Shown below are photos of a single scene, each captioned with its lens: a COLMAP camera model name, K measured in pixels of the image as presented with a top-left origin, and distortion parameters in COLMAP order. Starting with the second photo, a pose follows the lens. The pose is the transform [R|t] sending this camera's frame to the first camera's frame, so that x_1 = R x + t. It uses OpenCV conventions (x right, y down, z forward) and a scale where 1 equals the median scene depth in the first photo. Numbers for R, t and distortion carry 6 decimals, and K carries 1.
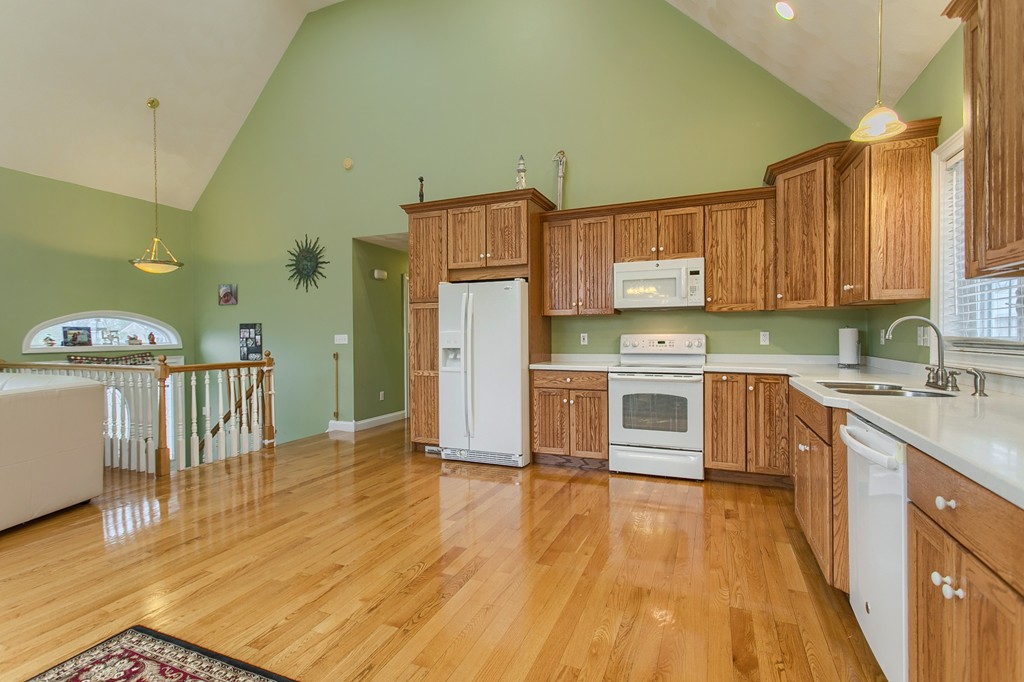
lens RADIAL K [[485.0, 0, 512.0], [0, 485.0, 341.0], [0, 0, 1]] dist [-0.000437, -0.000040]
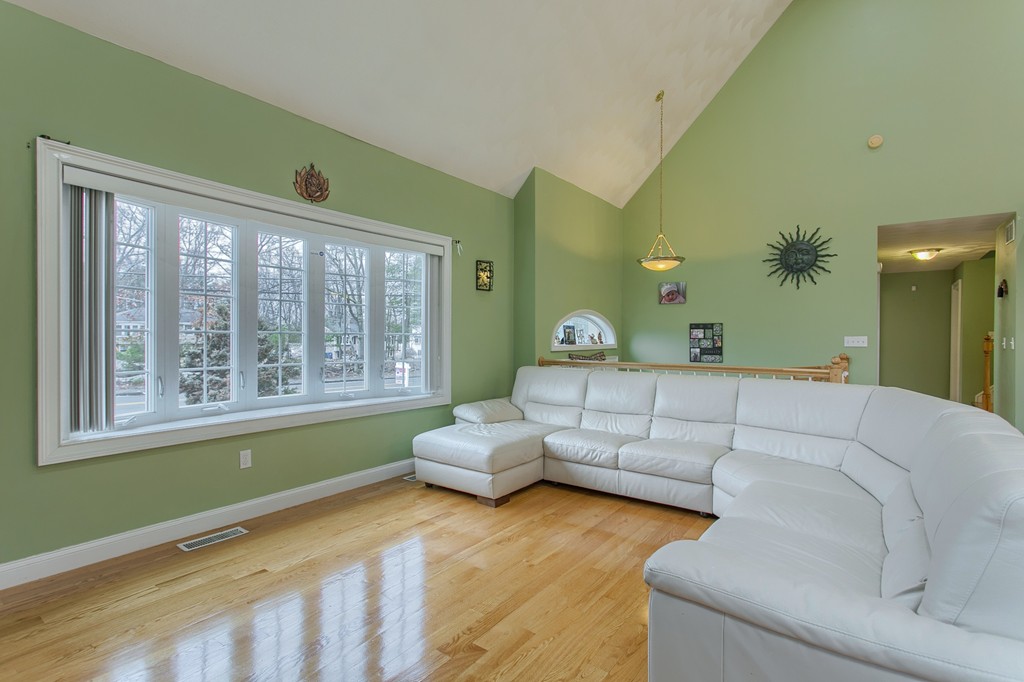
lens RADIAL K [[485.0, 0, 512.0], [0, 485.0, 341.0], [0, 0, 1]] dist [-0.000437, -0.000040]
pose [[0.969864, 0.013358, -0.243280, -0.714202], [-0.014494, 0.999891, -0.002880, 0.006966], [0.243215, 0.006319, 0.969952, -0.009644]]
